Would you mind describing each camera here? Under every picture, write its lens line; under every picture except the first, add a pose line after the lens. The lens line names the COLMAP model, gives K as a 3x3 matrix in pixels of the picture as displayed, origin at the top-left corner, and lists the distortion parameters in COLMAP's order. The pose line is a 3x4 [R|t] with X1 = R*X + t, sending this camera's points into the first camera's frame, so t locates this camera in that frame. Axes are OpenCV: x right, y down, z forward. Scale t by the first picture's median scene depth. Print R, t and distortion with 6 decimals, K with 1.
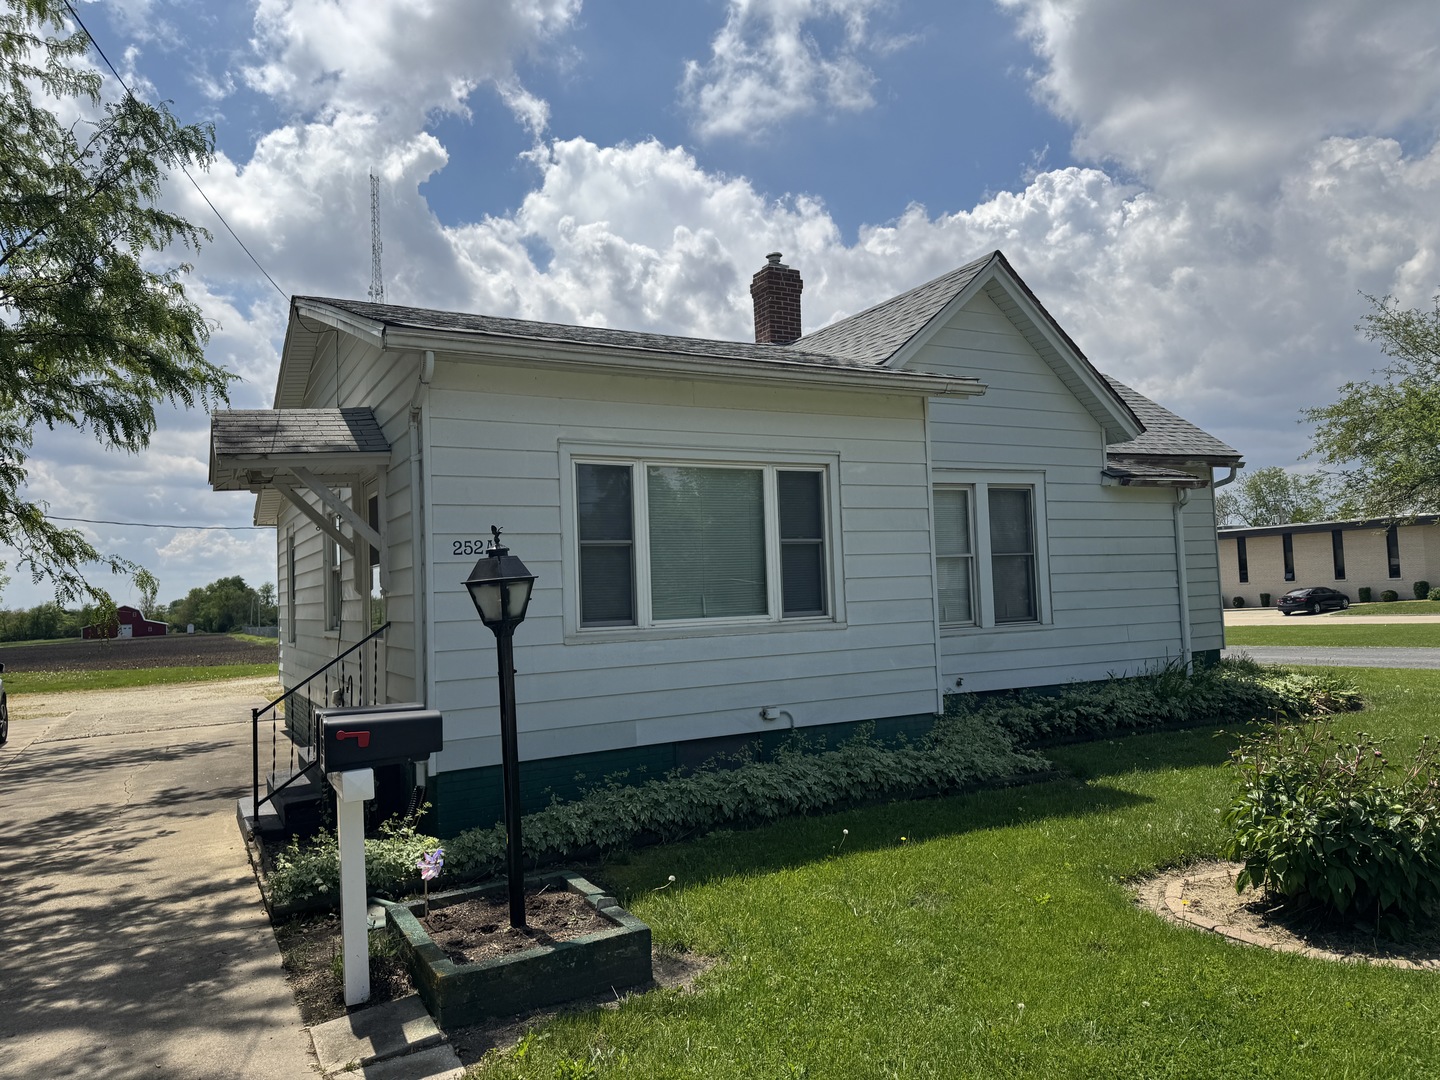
lens RADIAL K [[1047.2, 0, 718.8], [0, 1047.2, 542.2], [0, 0, 1]] dist [0.057222, -0.010566]
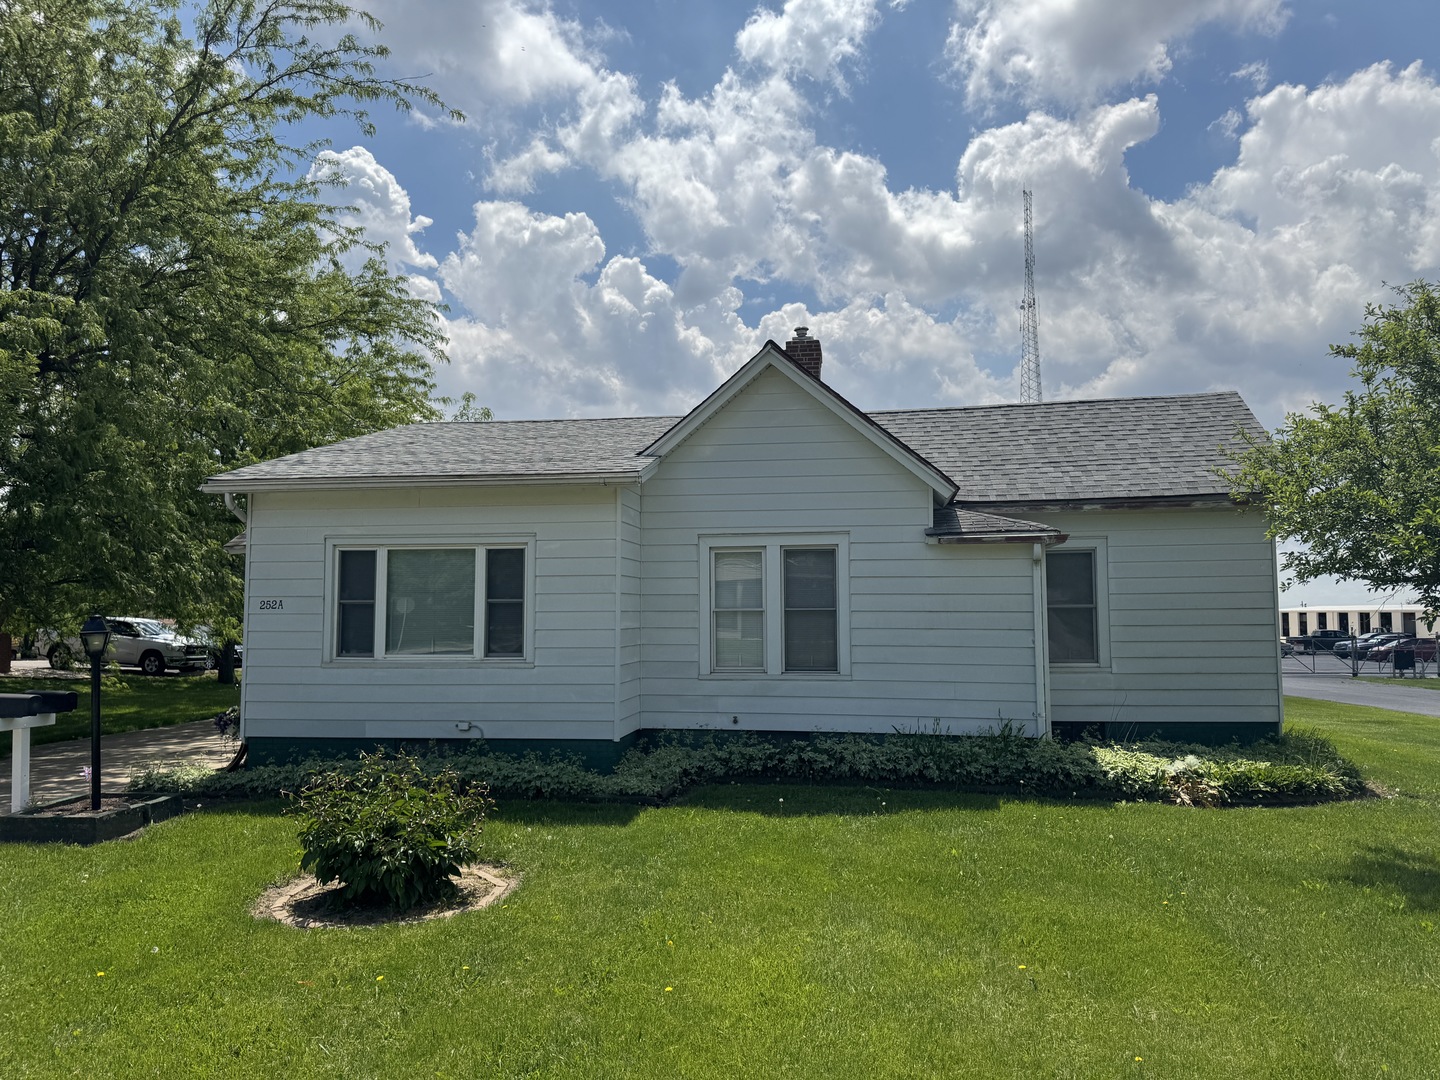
lens RADIAL K [[1047.2, 0, 716.7], [0, 1047.2, 539.2], [0, 0, 1]] dist [0.057222, -0.010566]
pose [[0.790948, -0.006218, -0.611851, 0.891088], [0.004129, 0.999980, -0.004825, -0.057826], [0.611869, 0.001290, 0.790958, 0.079115]]
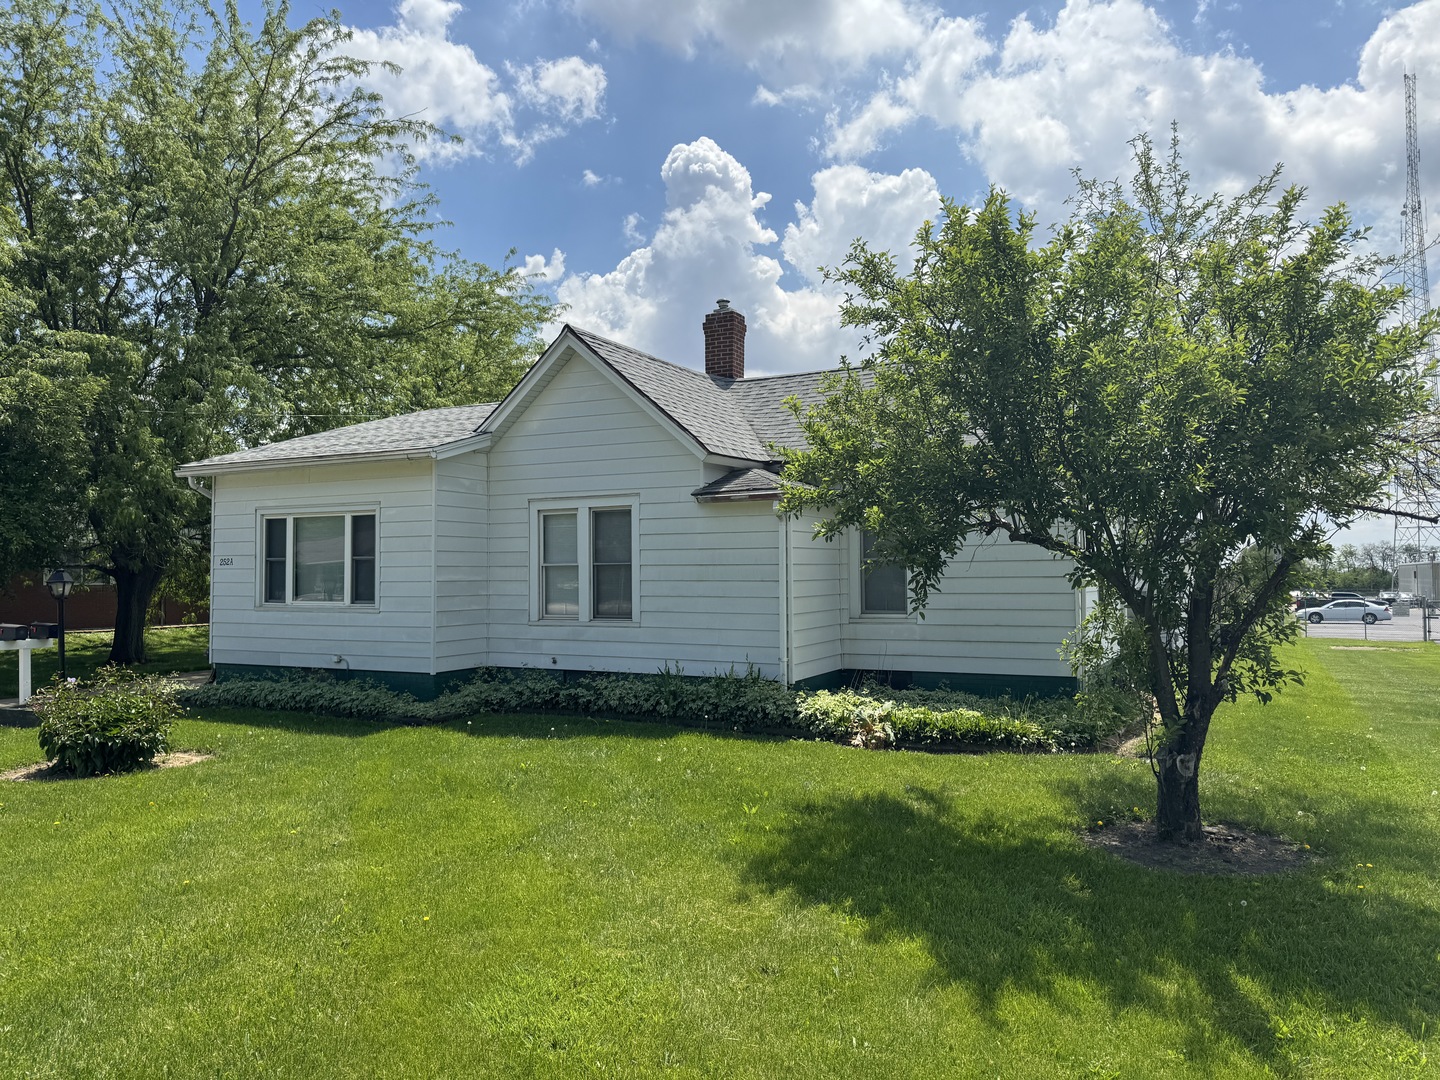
lens RADIAL K [[1047.2, 0, 728.4], [0, 1047.2, 537.3], [0, 0, 1]] dist [0.057222, -0.010566]
pose [[0.549481, 0.005998, -0.835484, 1.408326], [0.026210, 0.999358, 0.024412, -0.046560], [0.835095, -0.035313, 0.548972, 0.453808]]
